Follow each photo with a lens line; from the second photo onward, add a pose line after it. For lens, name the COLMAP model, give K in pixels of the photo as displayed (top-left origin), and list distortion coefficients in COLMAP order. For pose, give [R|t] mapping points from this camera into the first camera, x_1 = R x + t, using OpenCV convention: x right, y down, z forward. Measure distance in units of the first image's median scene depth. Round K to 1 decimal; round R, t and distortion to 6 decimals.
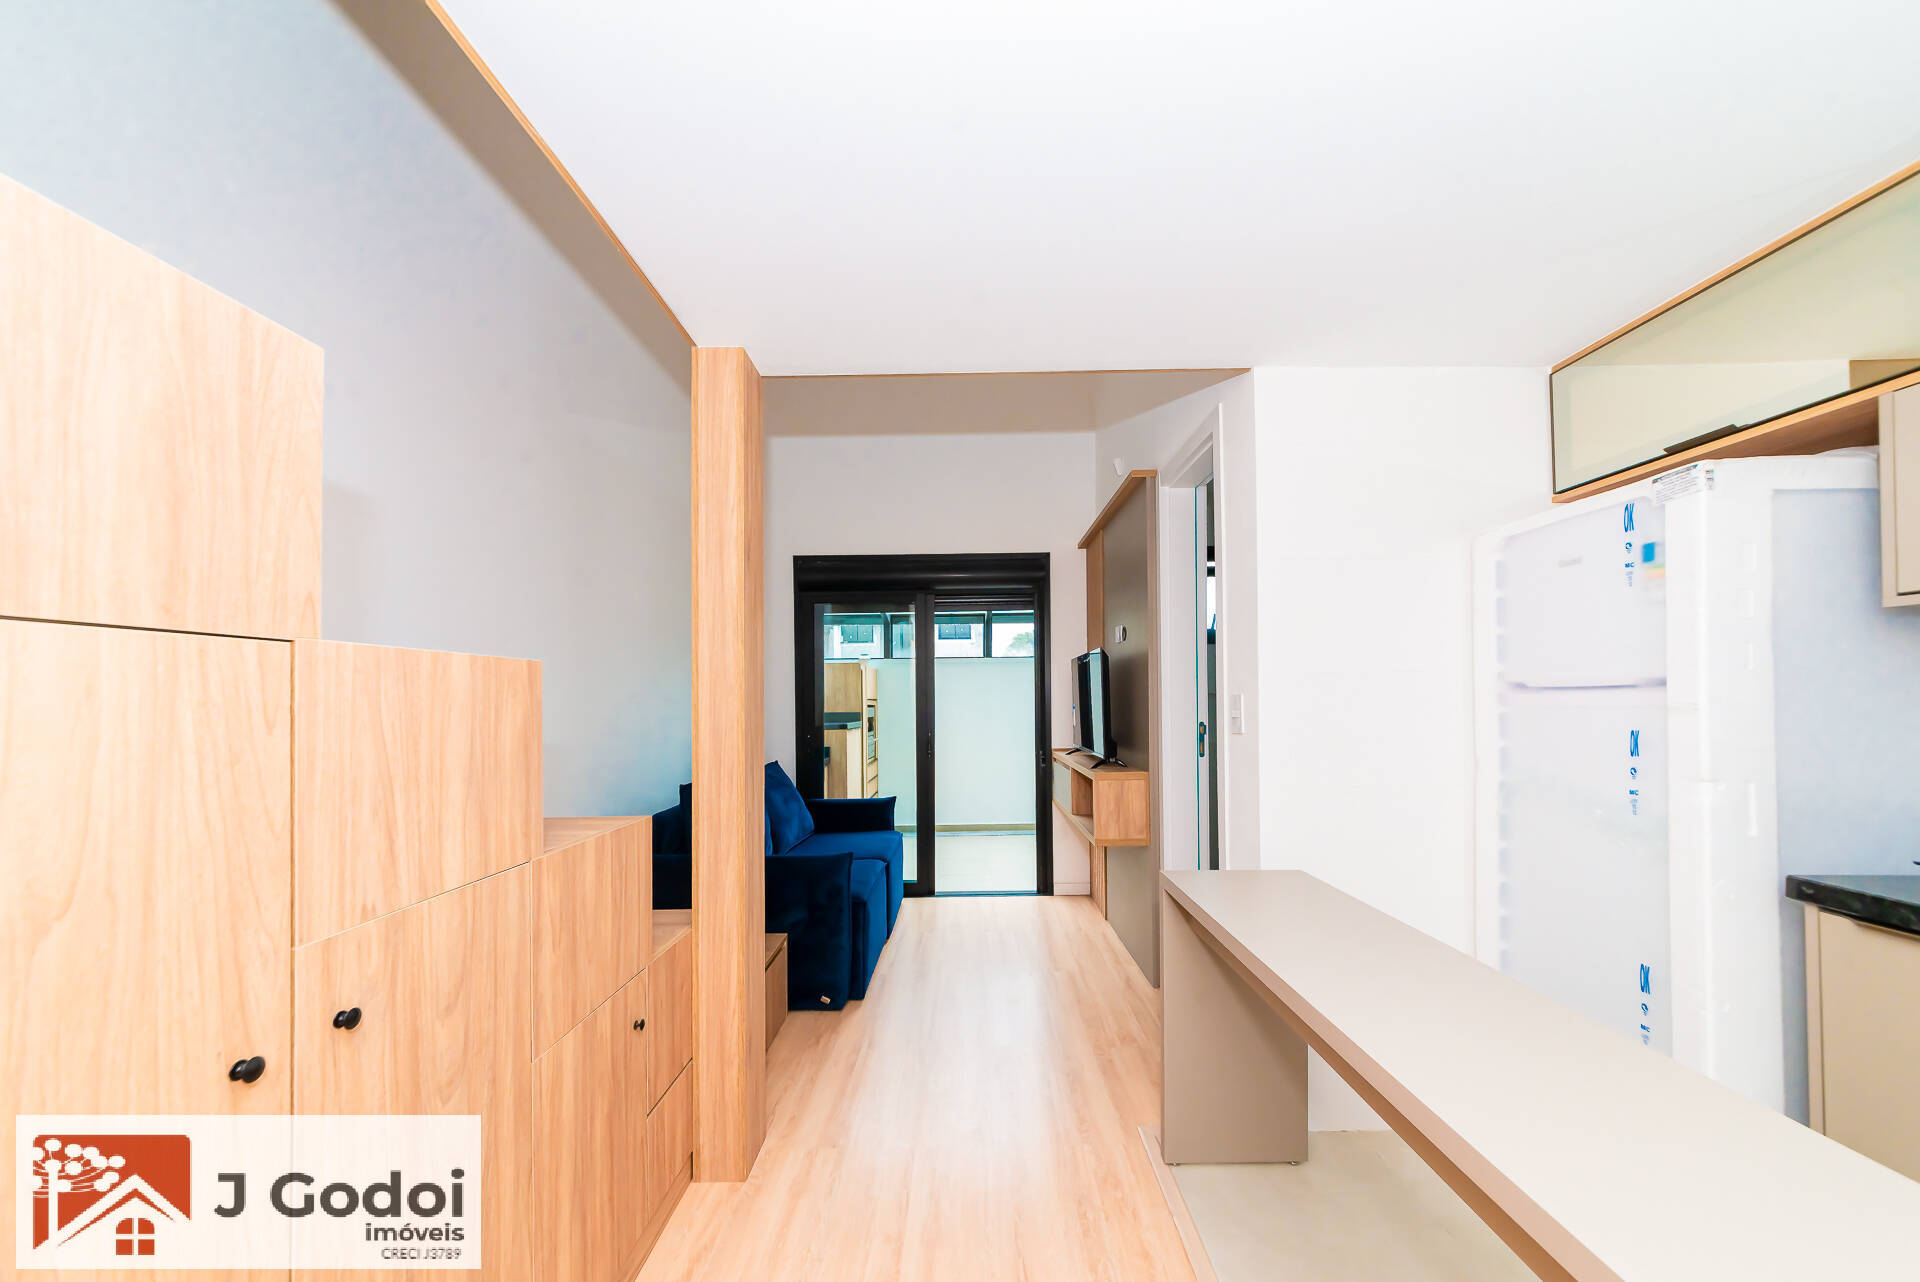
lens RADIAL K [[681.3, 0, 963.2], [0, 681.3, 690.1], [0, 0, 1]] dist [-0.012049, 0.002812]
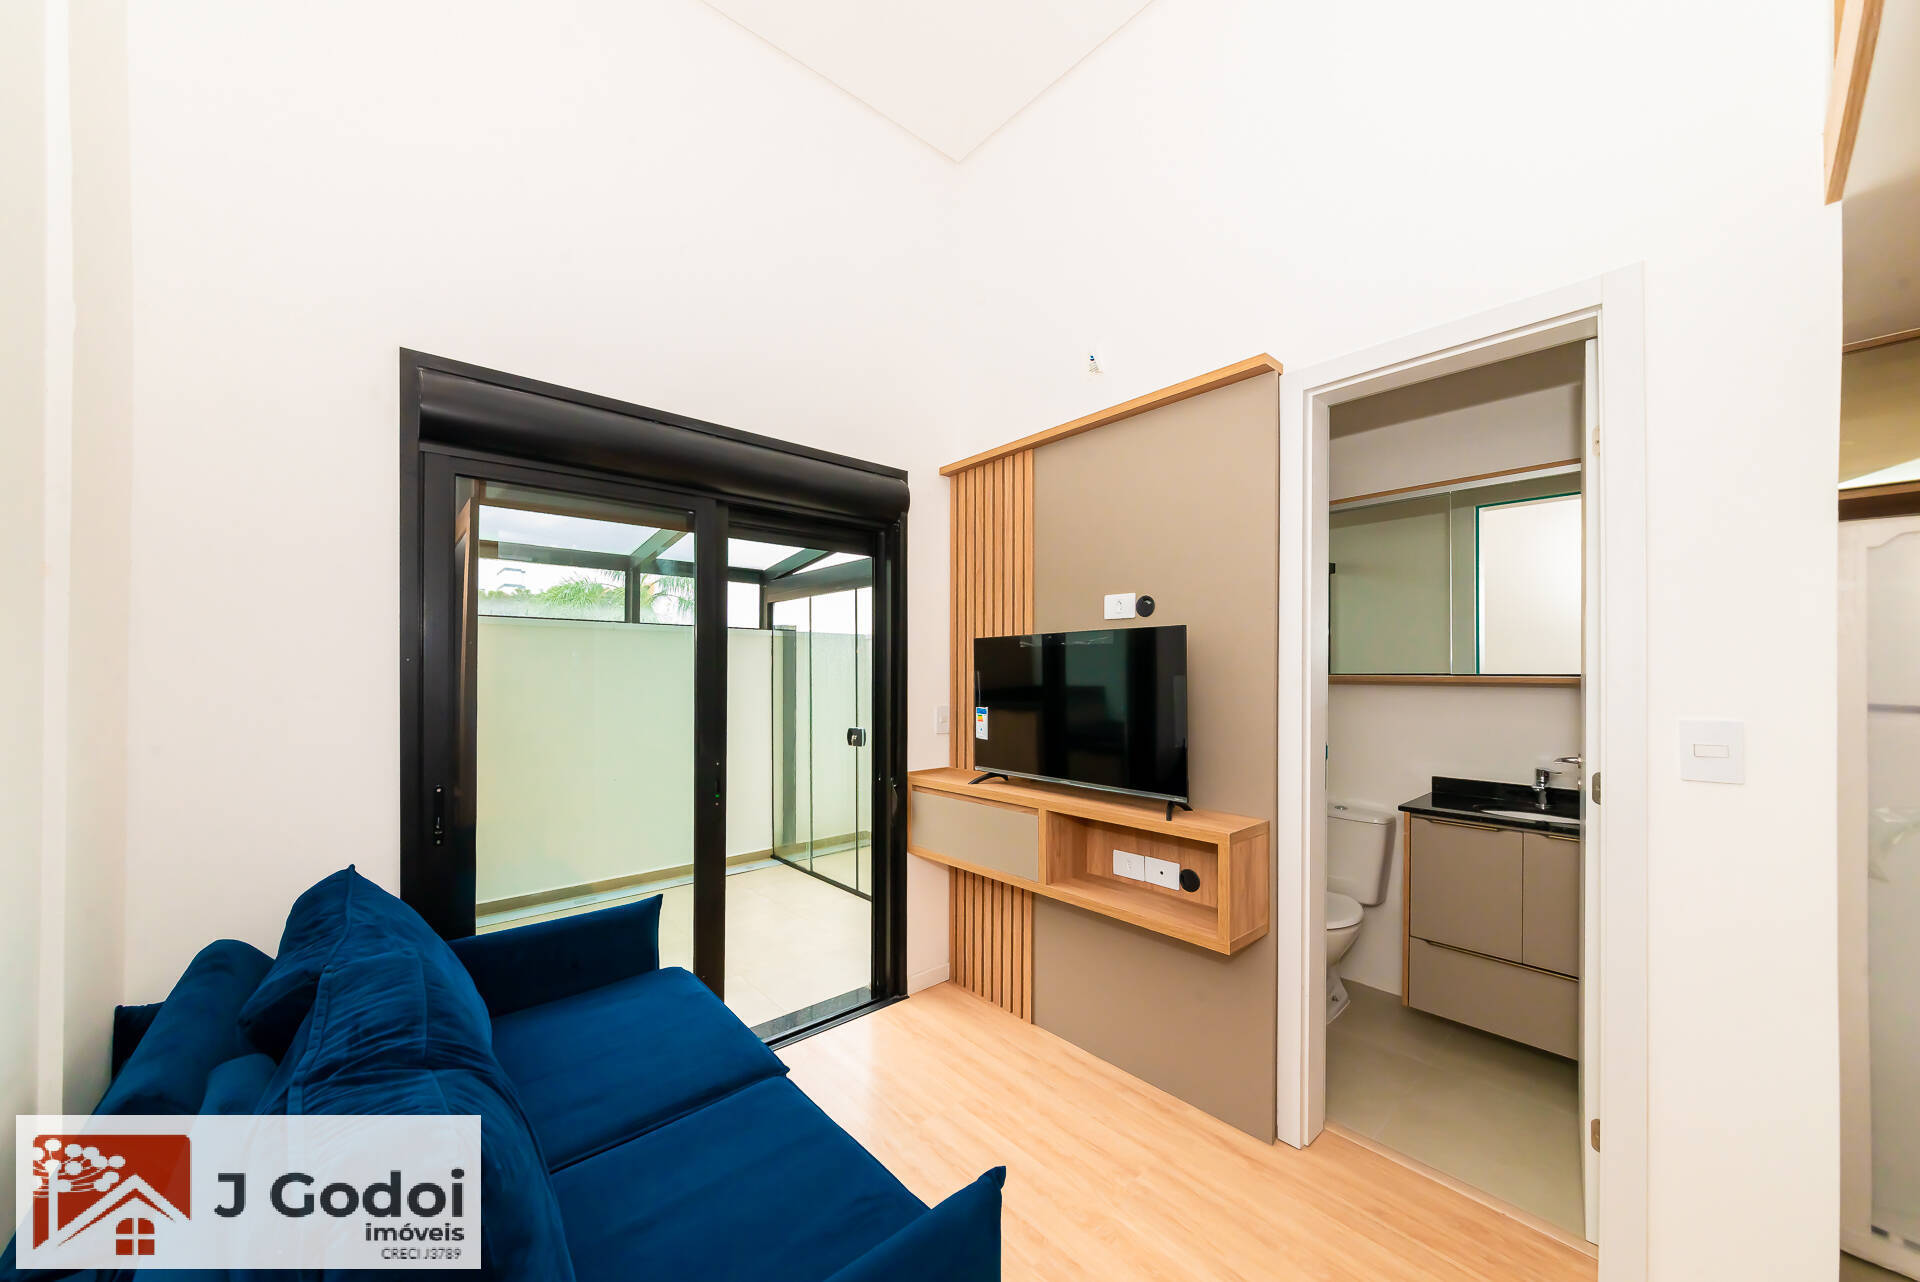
lens RADIAL K [[678.3, 0, 954.1], [0, 678.3, 669.3], [0, 0, 1]] dist [-0.001569, 0.000121]
pose [[0.752563, 0.015942, 0.658328, -0.391877], [-0.020184, 0.999796, -0.001139, -0.018653], [-0.658211, -0.012431, 0.752731, 0.712492]]
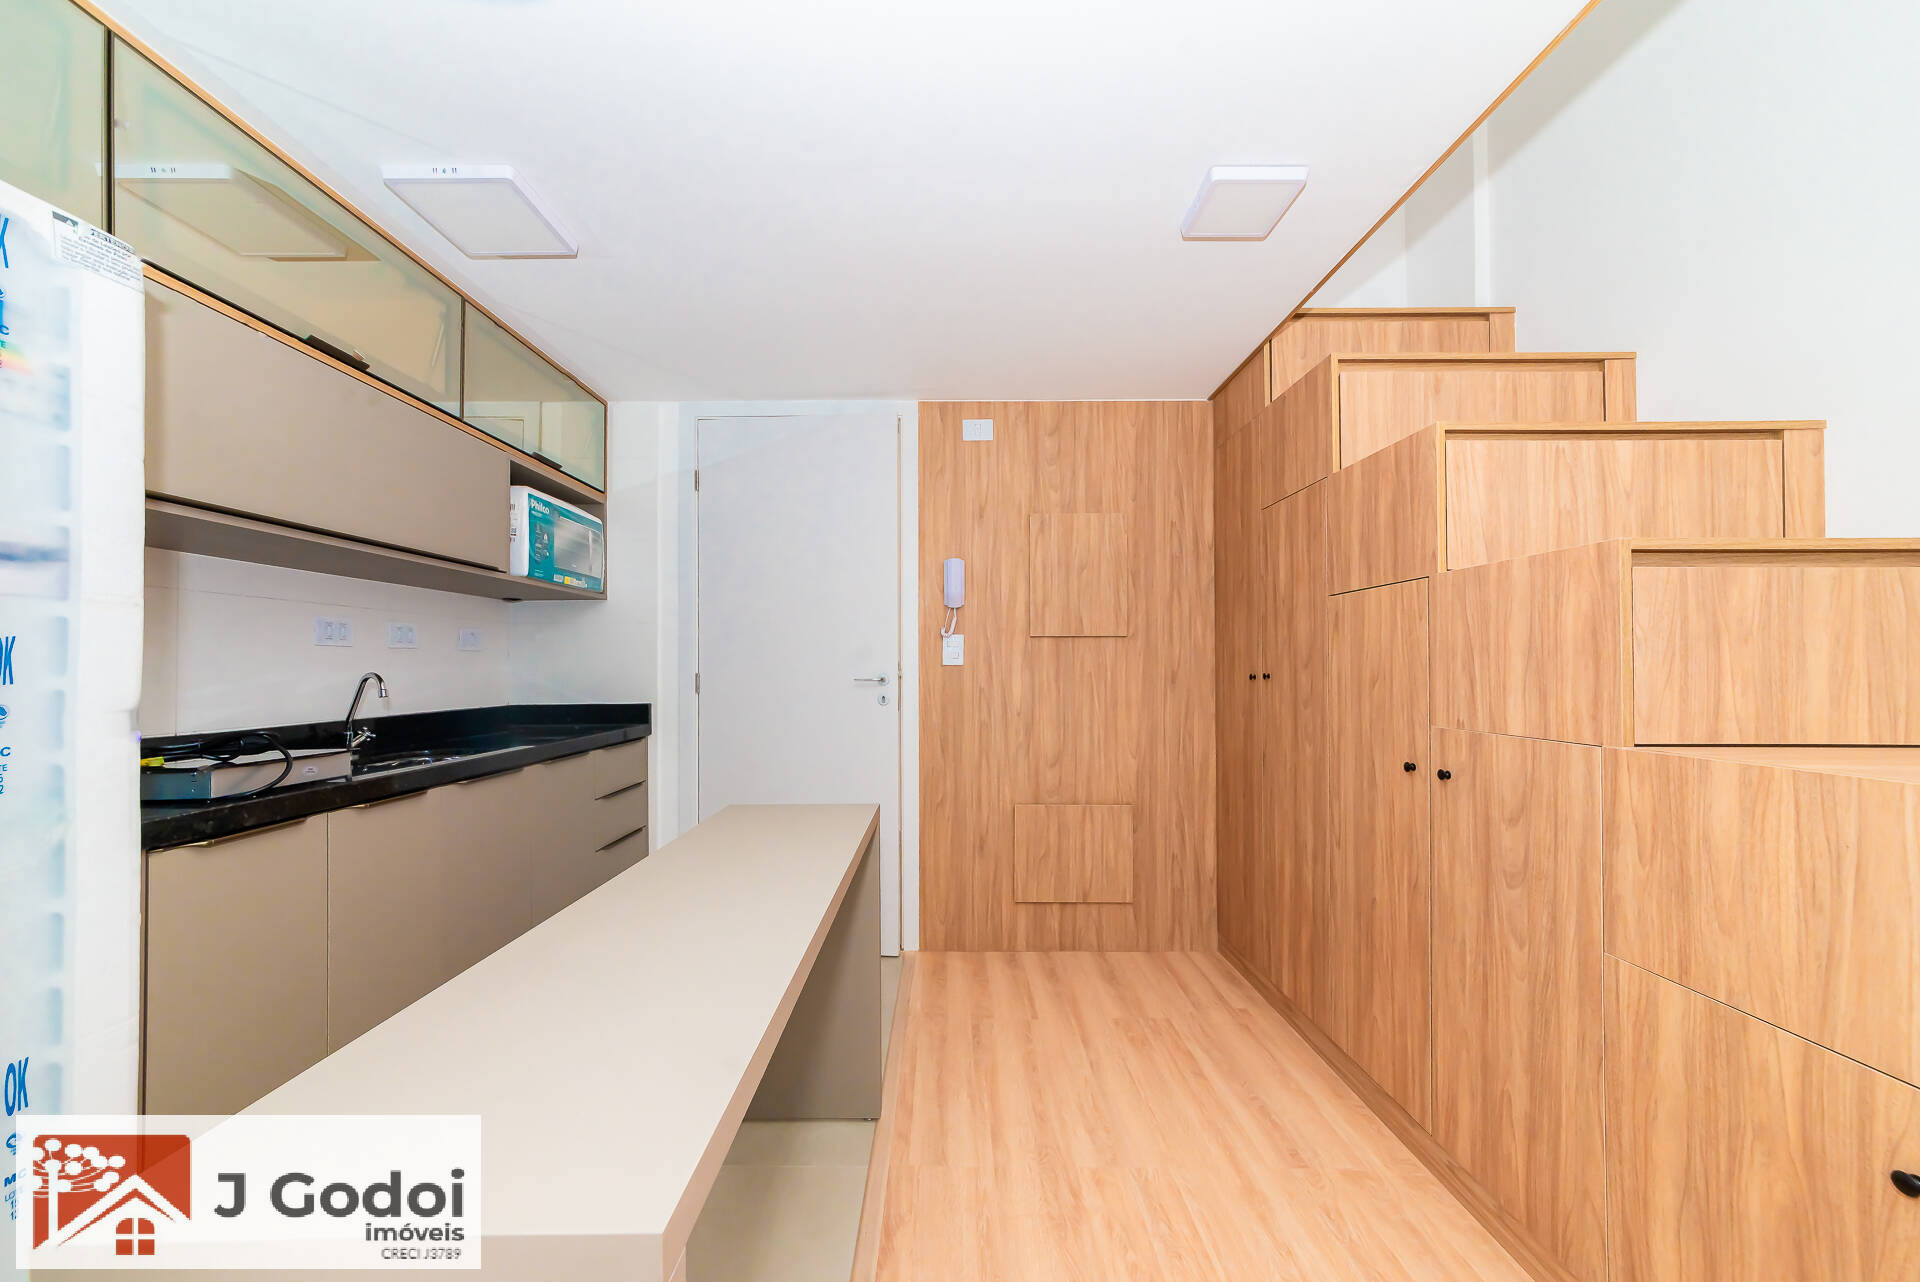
lens RADIAL K [[690.2, 0, 945.3], [0, 690.2, 664.1], [0, 0, 1]] dist [-0.000408, 0.000257]
pose [[-0.999863, 0.016408, -0.002200, 0.121480], [0.016449, 0.999661, -0.020192, 0.052484], [0.001868, -0.020225, -0.999794, 0.769227]]
